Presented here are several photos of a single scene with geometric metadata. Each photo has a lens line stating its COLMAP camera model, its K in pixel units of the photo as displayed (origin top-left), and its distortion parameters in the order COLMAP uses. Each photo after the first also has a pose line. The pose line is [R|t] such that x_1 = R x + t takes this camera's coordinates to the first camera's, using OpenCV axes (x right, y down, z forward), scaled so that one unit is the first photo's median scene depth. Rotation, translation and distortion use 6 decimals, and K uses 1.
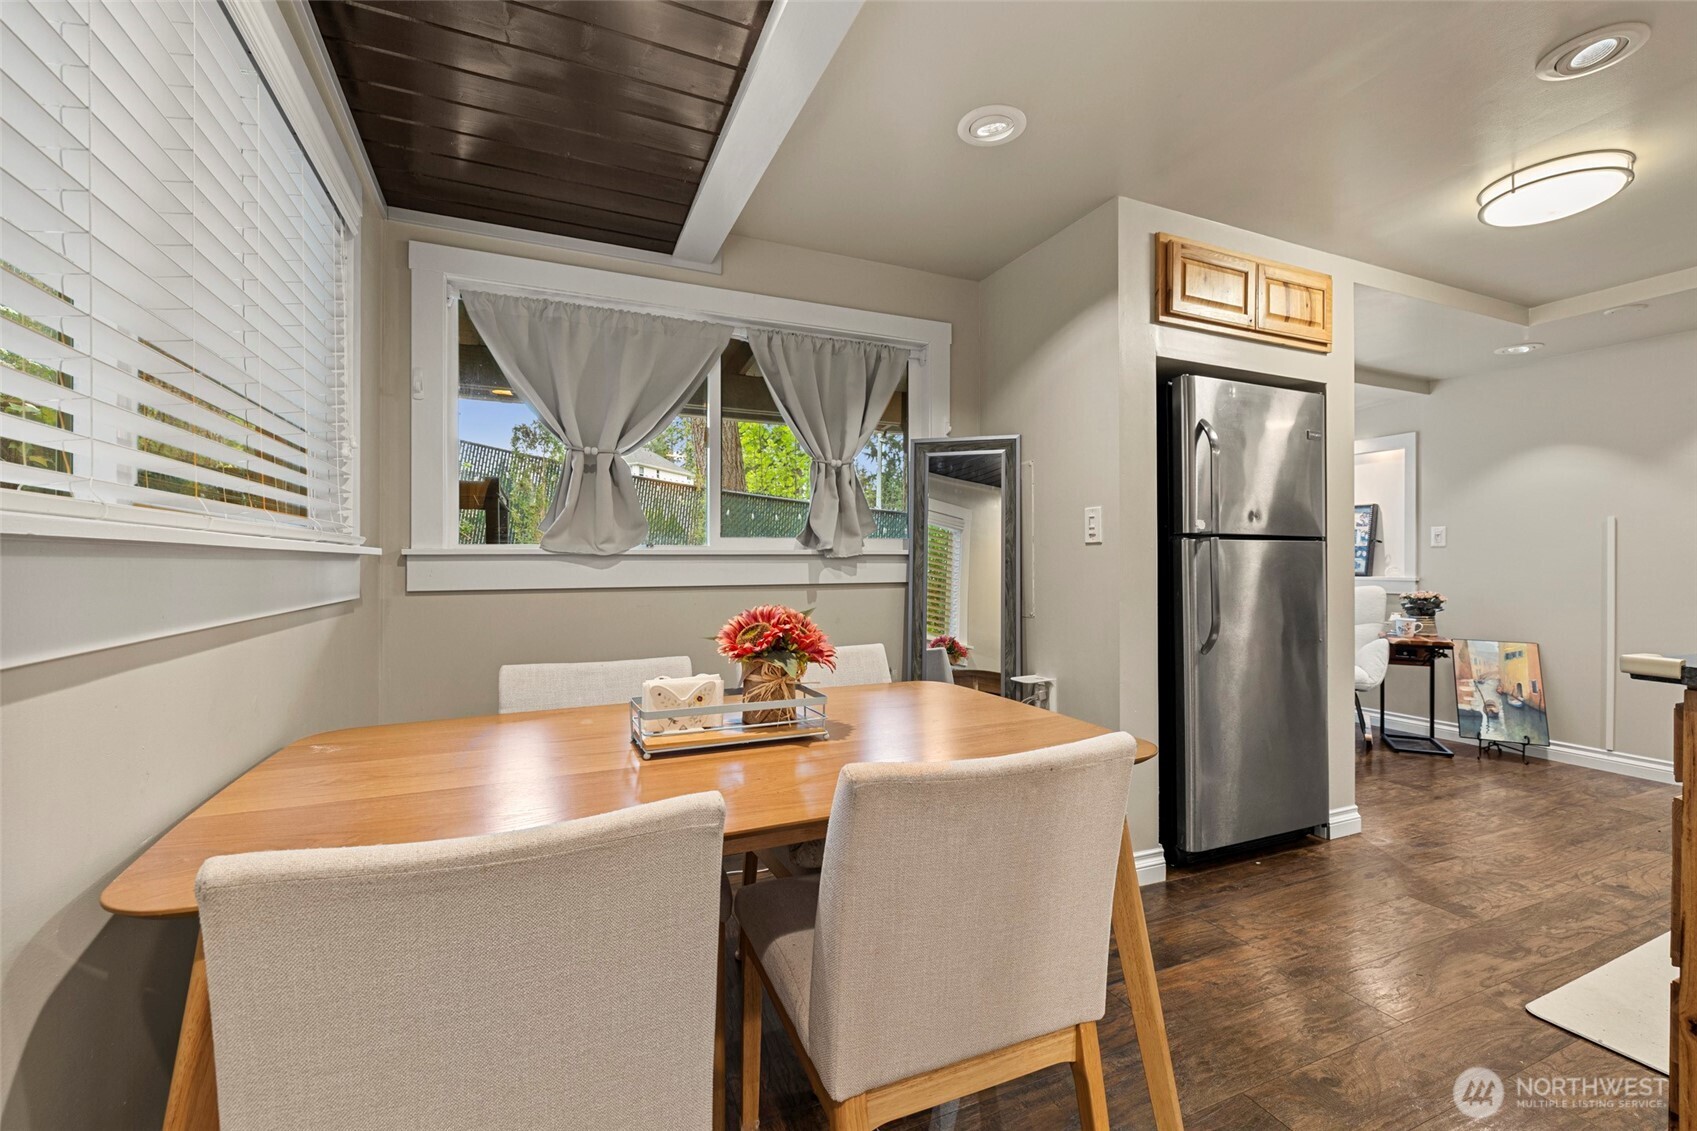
lens RADIAL K [[720.4, 0, 850.5], [0, 720.4, 563.4], [0, 0, 1]] dist [-0.000002, -0.000160]
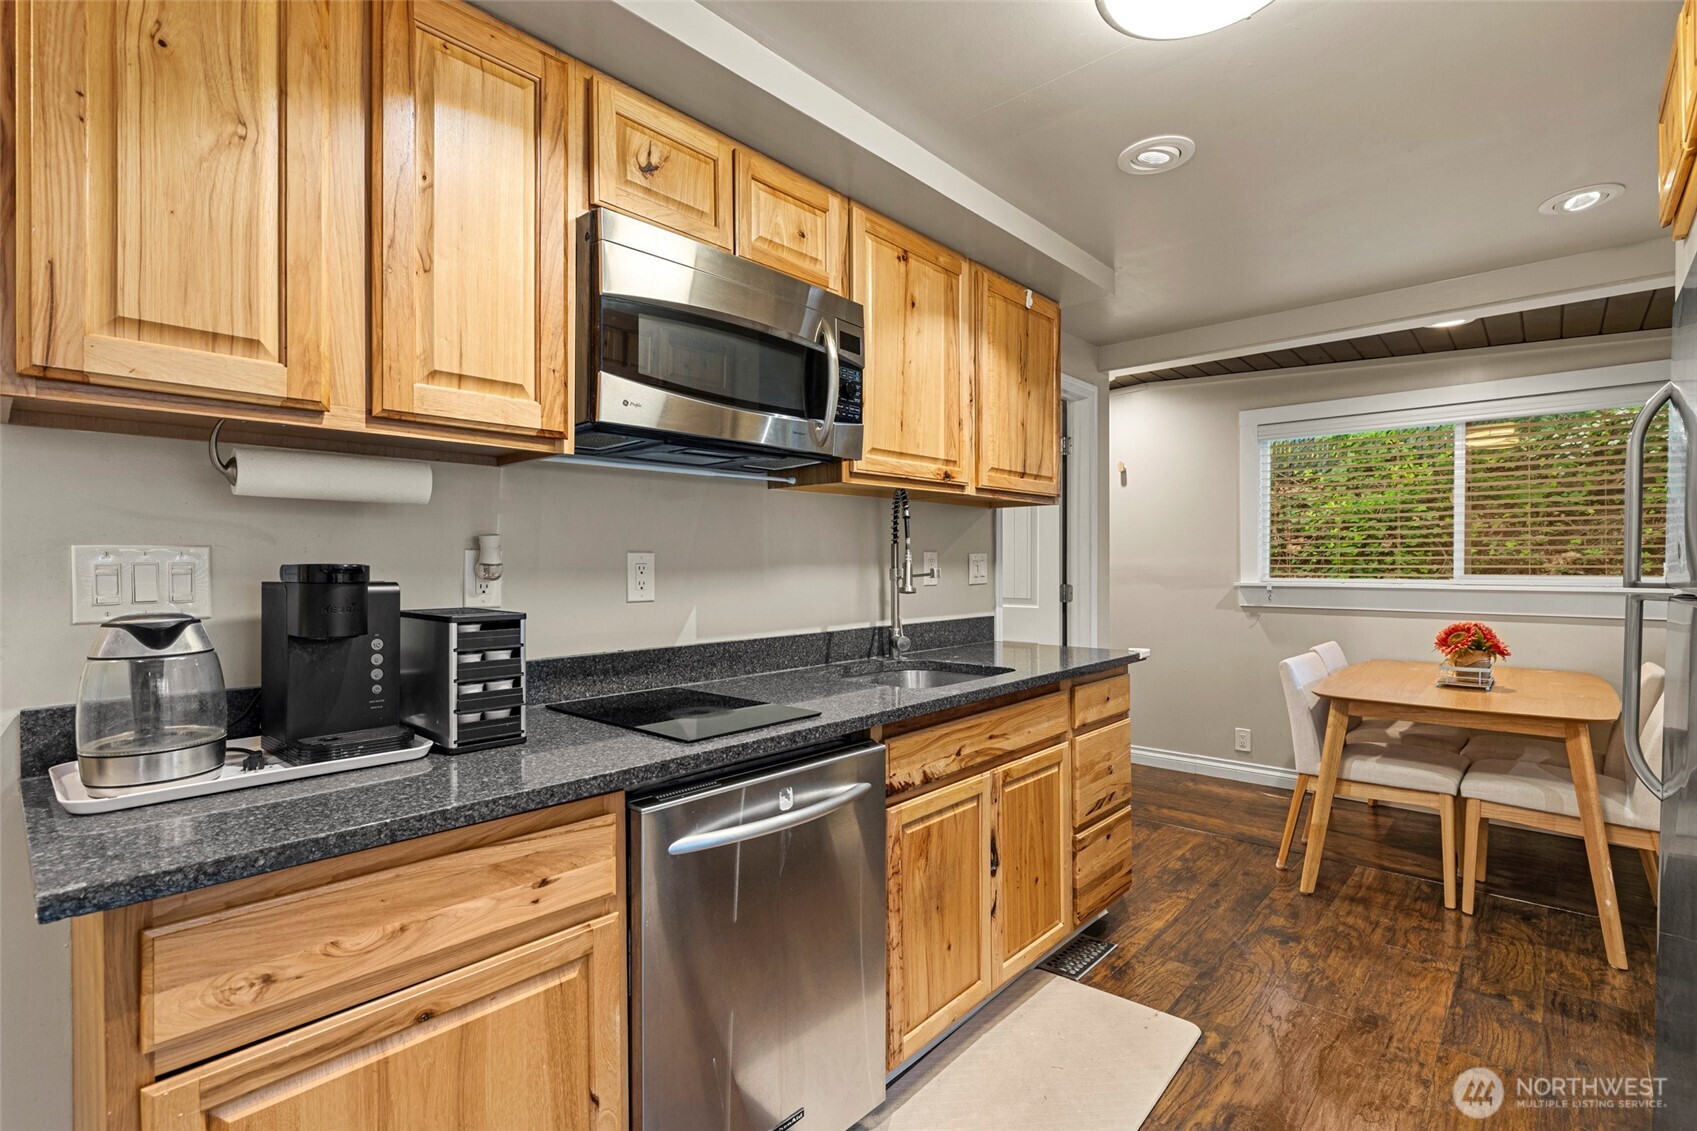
lens RADIAL K [[814.9, 0, 849.1], [0, 814.9, 567.8], [0, 0, 1]] dist [-0.000306, -0.000037]
pose [[-0.905407, 0.000972, -0.424544, 1.819838], [-0.001256, 0.999987, 0.004968, -0.072701], [0.424543, 0.005031, -0.905394, 1.770851]]
